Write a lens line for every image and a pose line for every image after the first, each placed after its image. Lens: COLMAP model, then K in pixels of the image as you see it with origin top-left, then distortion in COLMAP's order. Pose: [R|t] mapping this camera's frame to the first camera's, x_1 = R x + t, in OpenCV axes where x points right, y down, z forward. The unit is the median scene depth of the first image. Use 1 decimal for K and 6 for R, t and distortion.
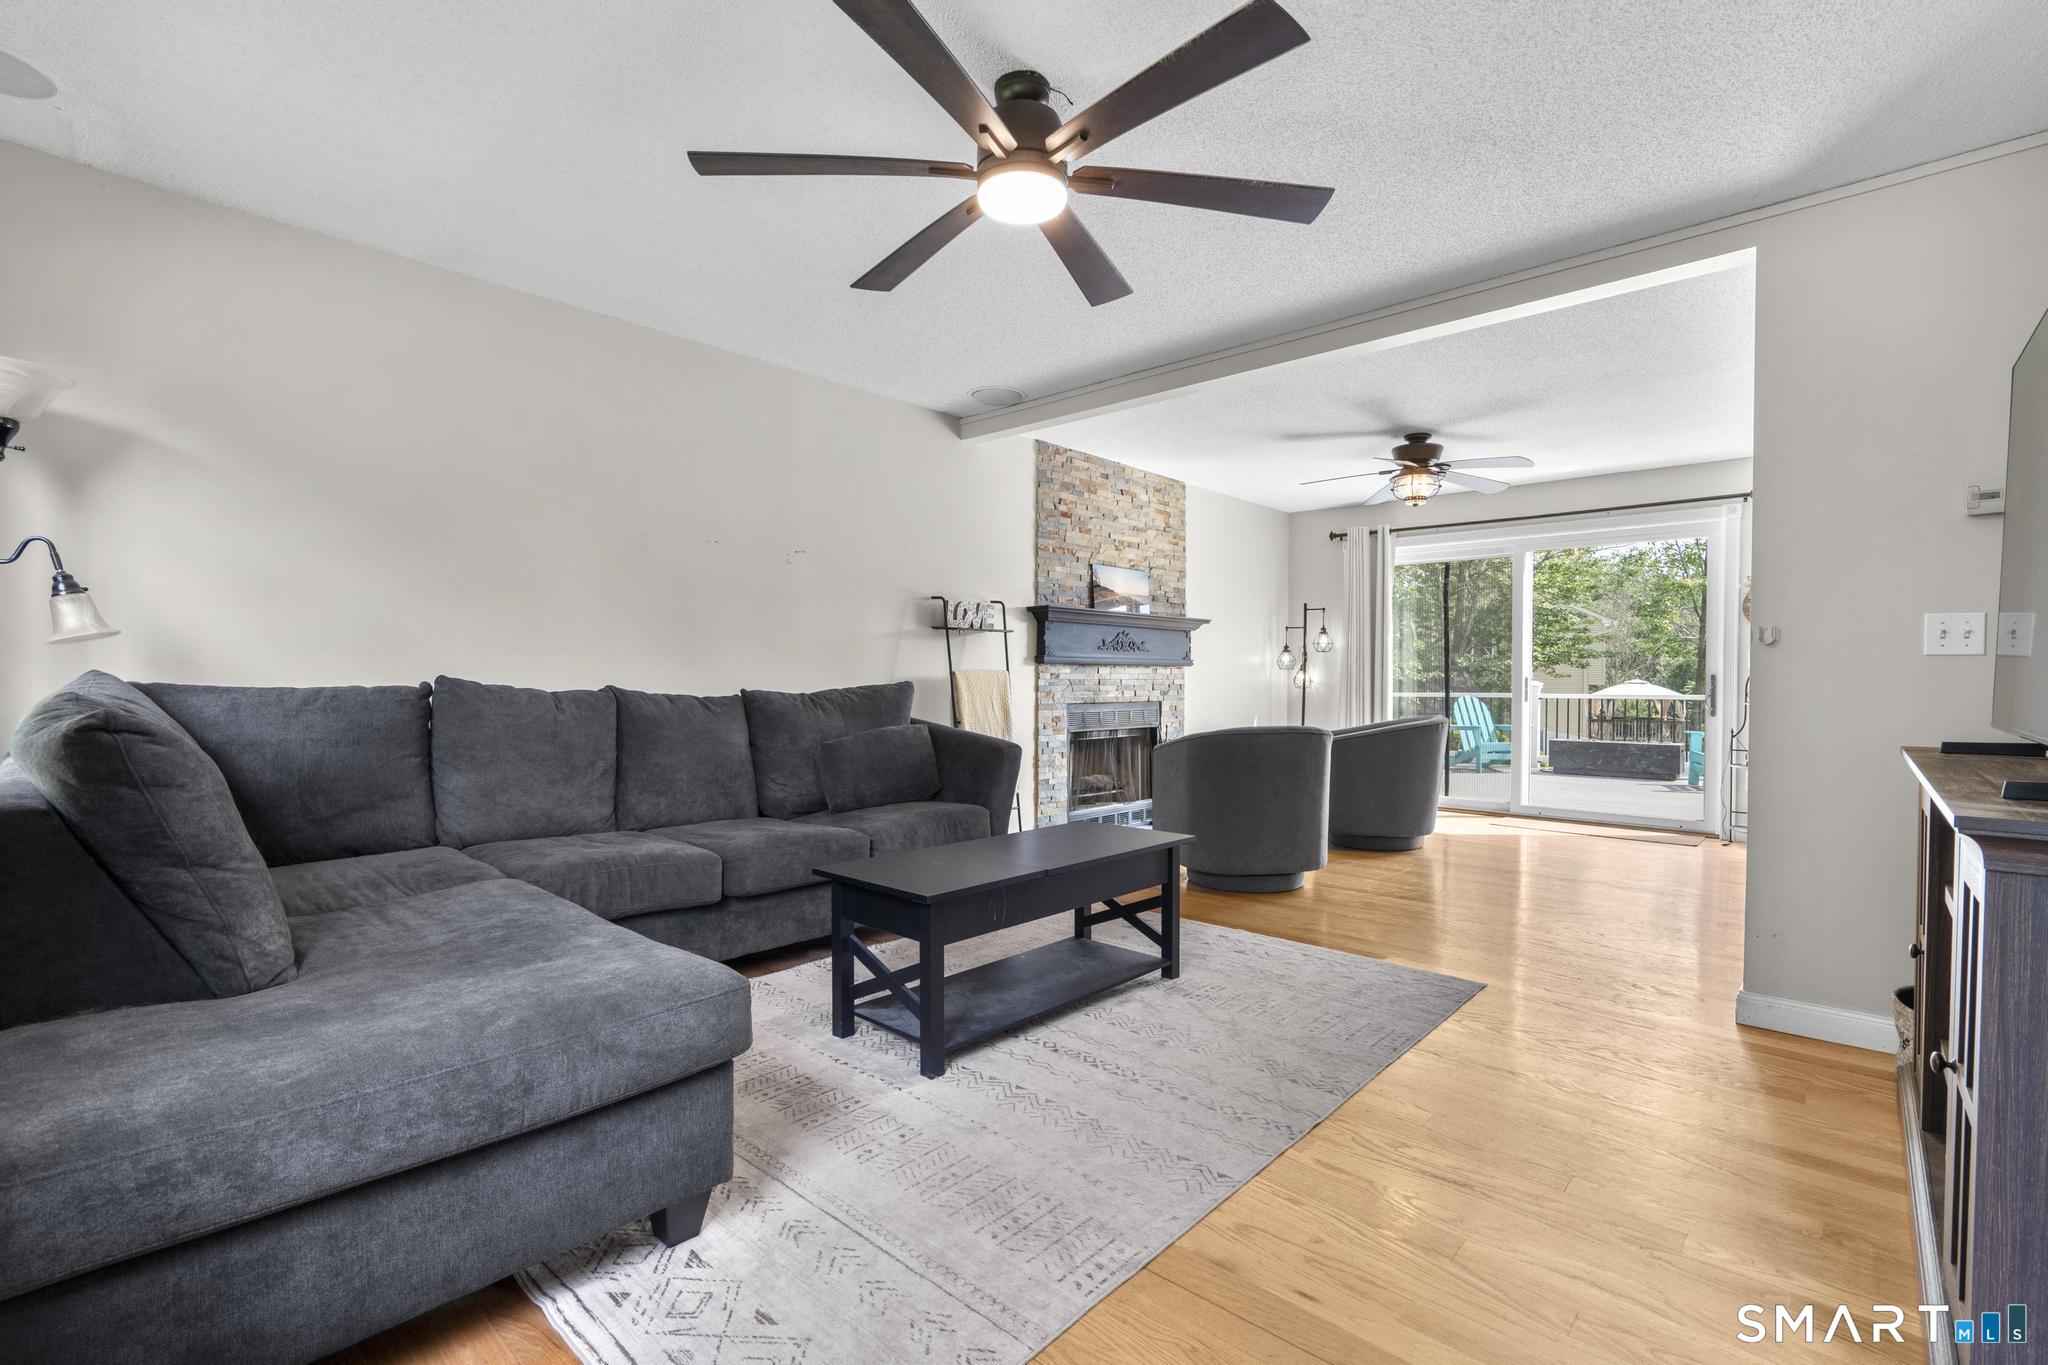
lens RADIAL K [[930.4, 0, 1015.0], [0, 930.4, 684.8], [0, 0, 1]] dist [0.003361, -0.000820]
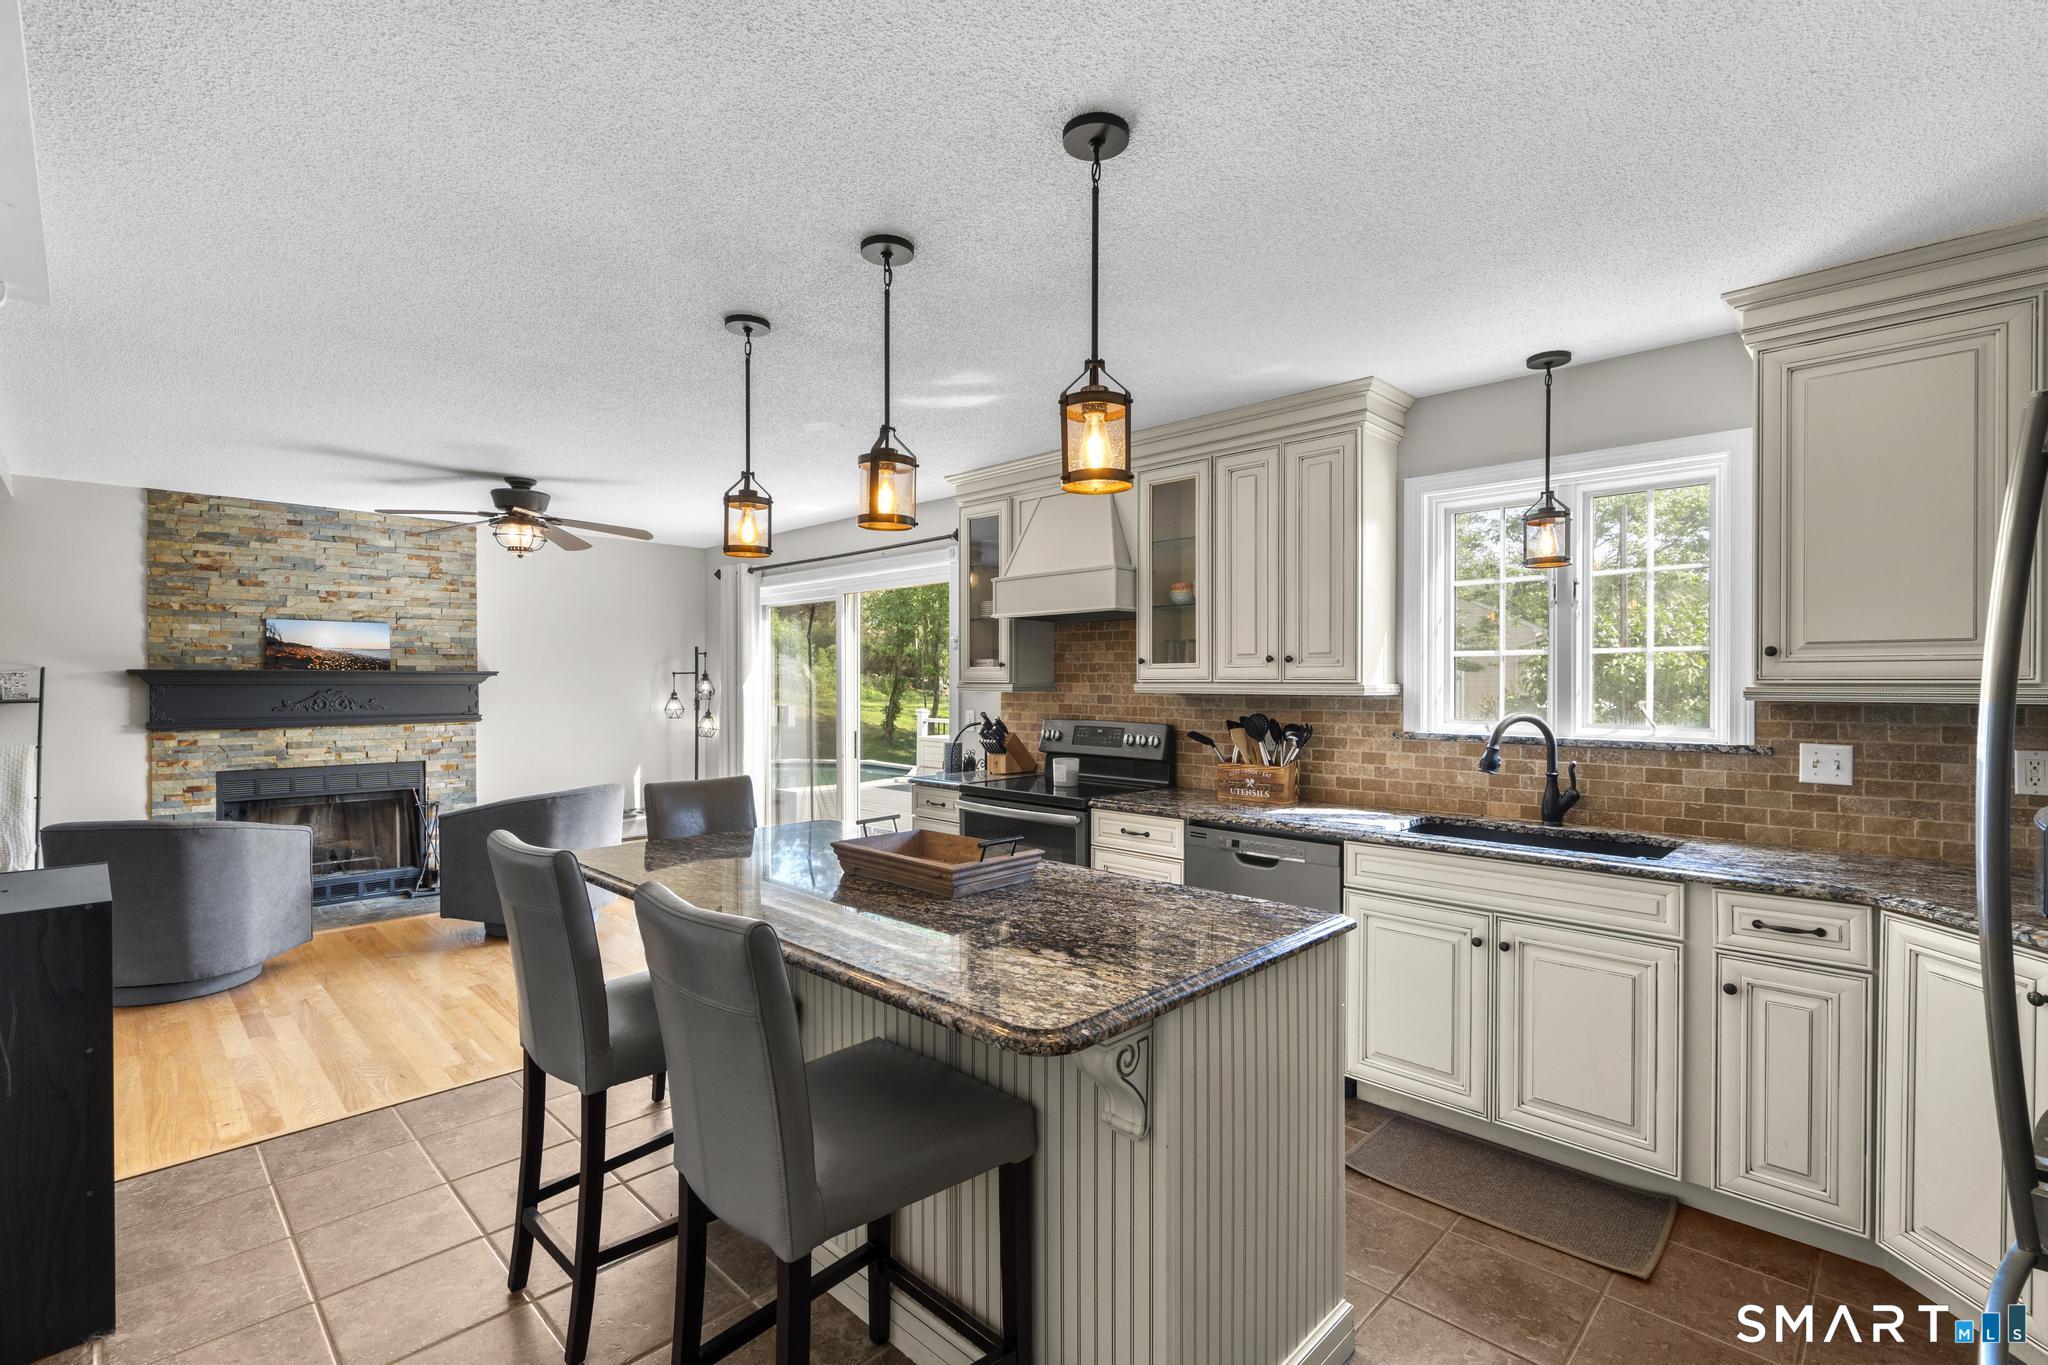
lens RADIAL K [[930.4, 0, 1015.7], [0, 930.4, 688.5], [0, 0, 1]] dist [0.003361, -0.000820]
pose [[0.999023, -0.001727, -0.044169, 0.856901], [0.001890, 0.999992, 0.003652, -0.061646], [0.044163, -0.003732, 0.999017, 0.104465]]
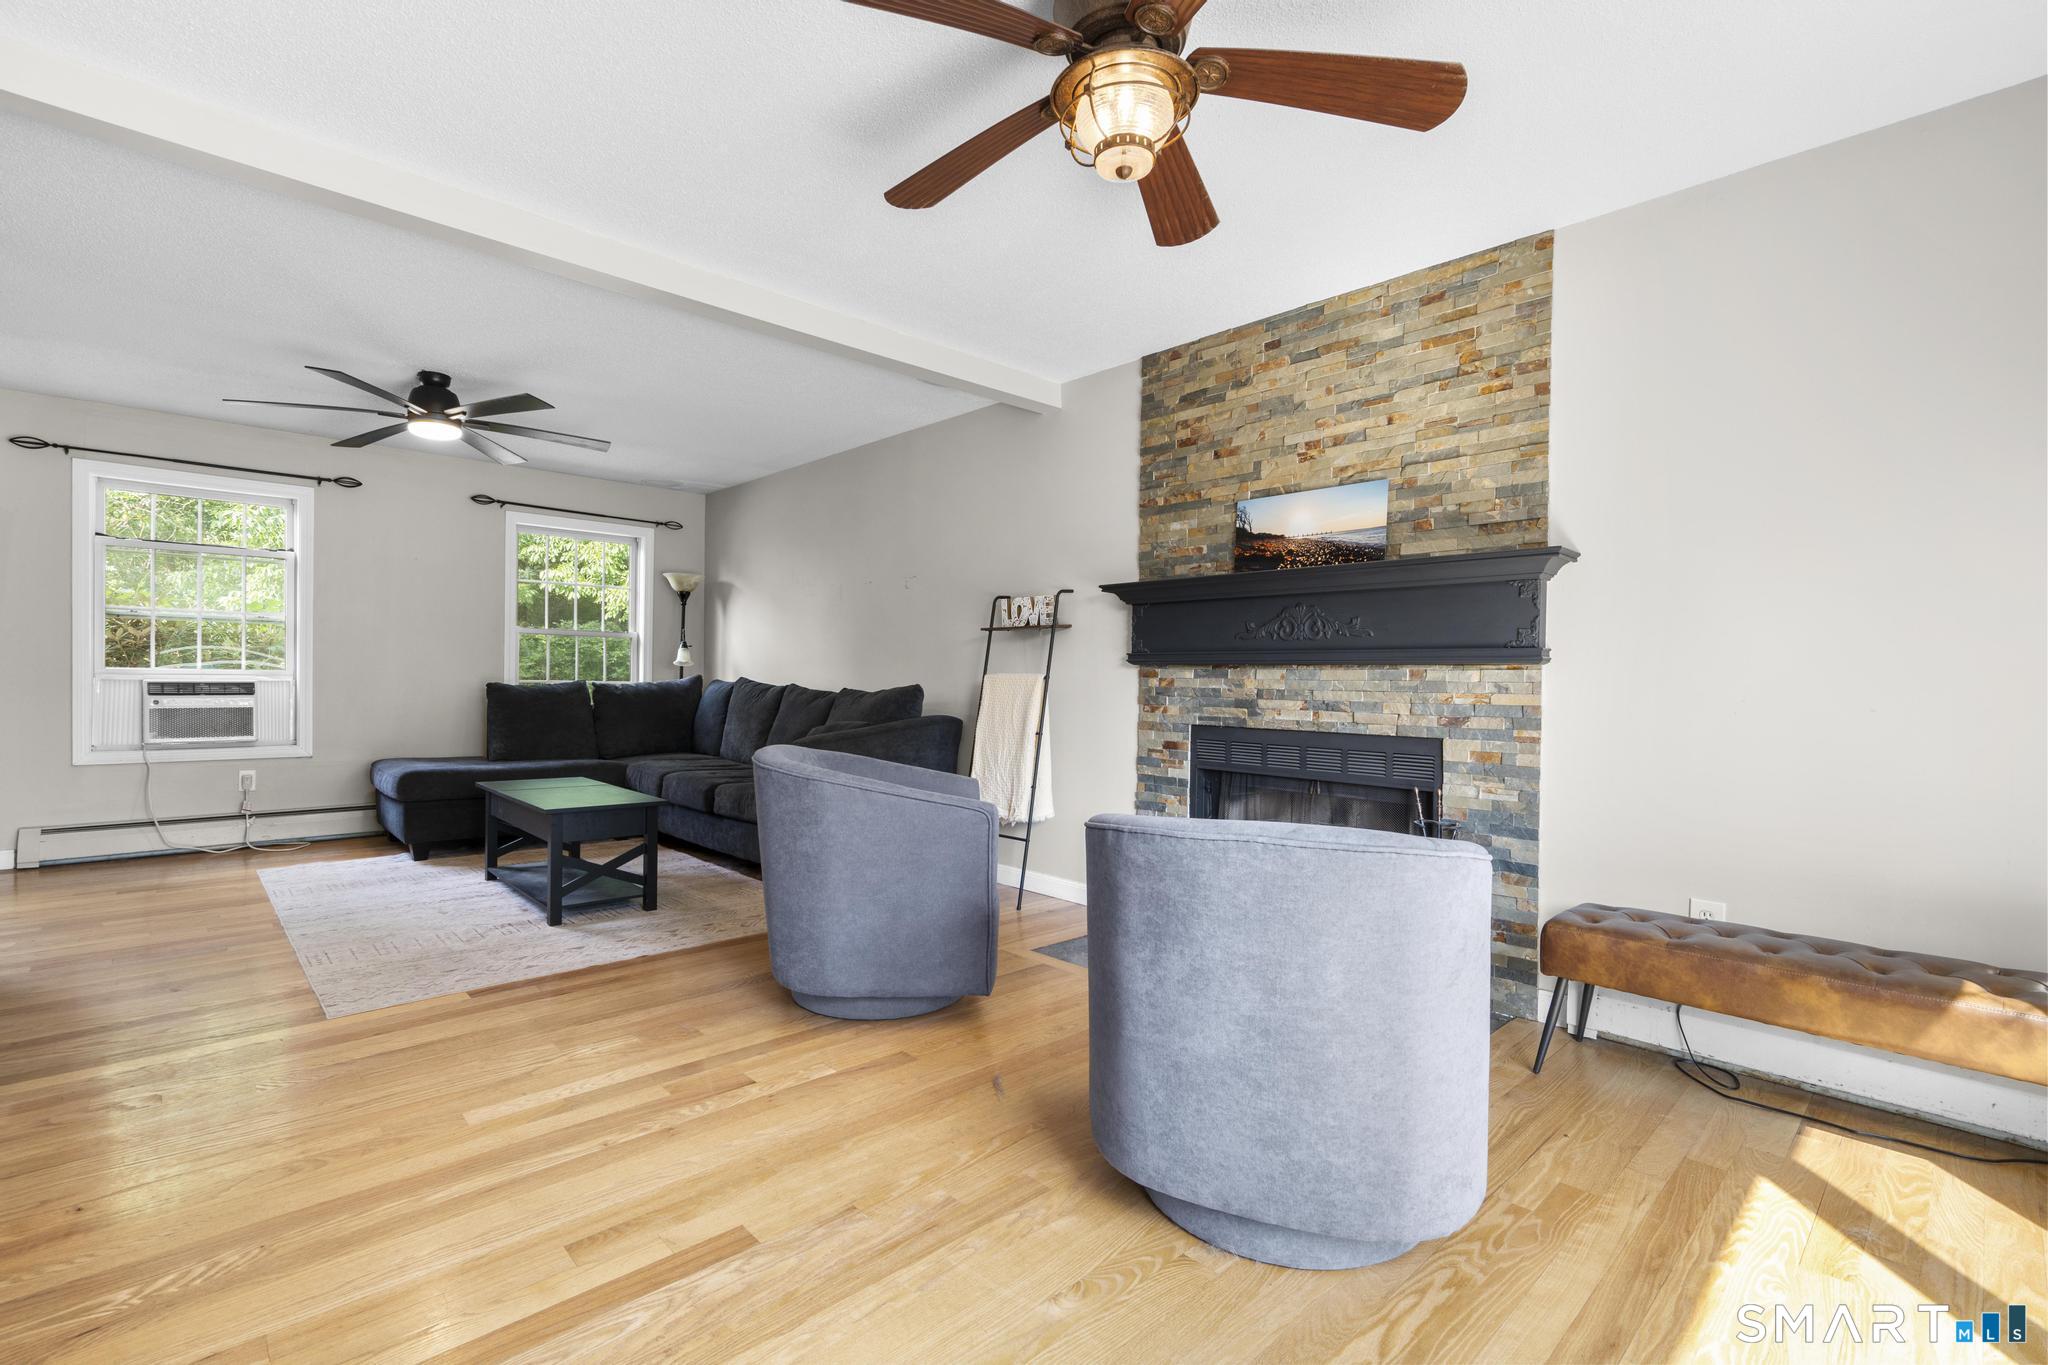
lens RADIAL K [[930.4, 0, 1020.1], [0, 930.4, 678.1], [0, 0, 1]] dist [0.003361, -0.000820]
pose [[-0.081248, 0.001912, -0.996692, 0.701100], [-0.015833, 0.999869, 0.003209, -0.012197], [0.996568, 0.016041, -0.081207, 0.894933]]
